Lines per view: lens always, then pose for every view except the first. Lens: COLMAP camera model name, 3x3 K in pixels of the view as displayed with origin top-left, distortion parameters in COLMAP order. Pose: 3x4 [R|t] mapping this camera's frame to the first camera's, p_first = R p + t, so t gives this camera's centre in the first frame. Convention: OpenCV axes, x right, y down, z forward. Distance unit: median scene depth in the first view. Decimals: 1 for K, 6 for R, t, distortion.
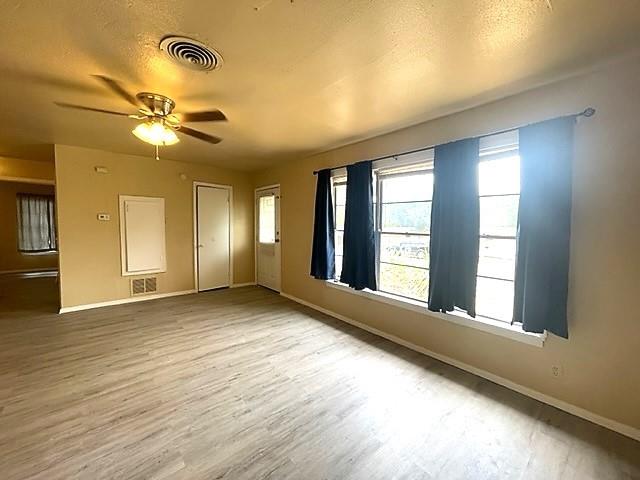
lens RADIAL K [[257.5, 0, 317.6], [0, 257.5, 239.3], [0, 0, 1]] dist [0.001314, 0.000102]
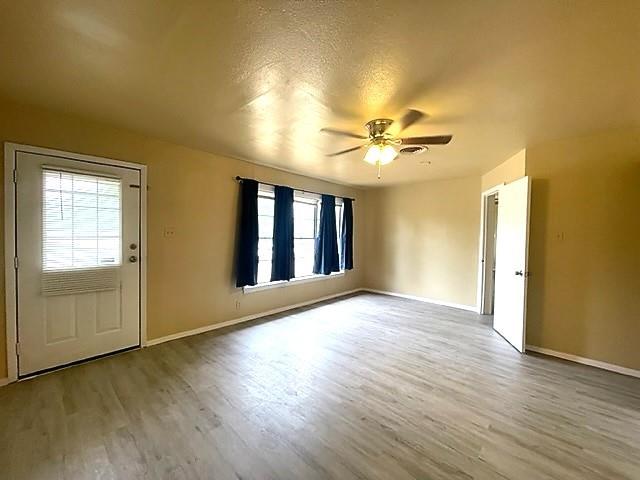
lens RADIAL K [[257.5, 0, 316.7], [0, 257.5, 239.4], [0, 0, 1]] dist [0.001314, 0.000102]
pose [[-0.103897, -0.043968, 0.993616, -1.189304], [0.035413, 0.998225, 0.047875, -0.081850], [-0.993957, 0.040161, -0.102155, 0.973338]]
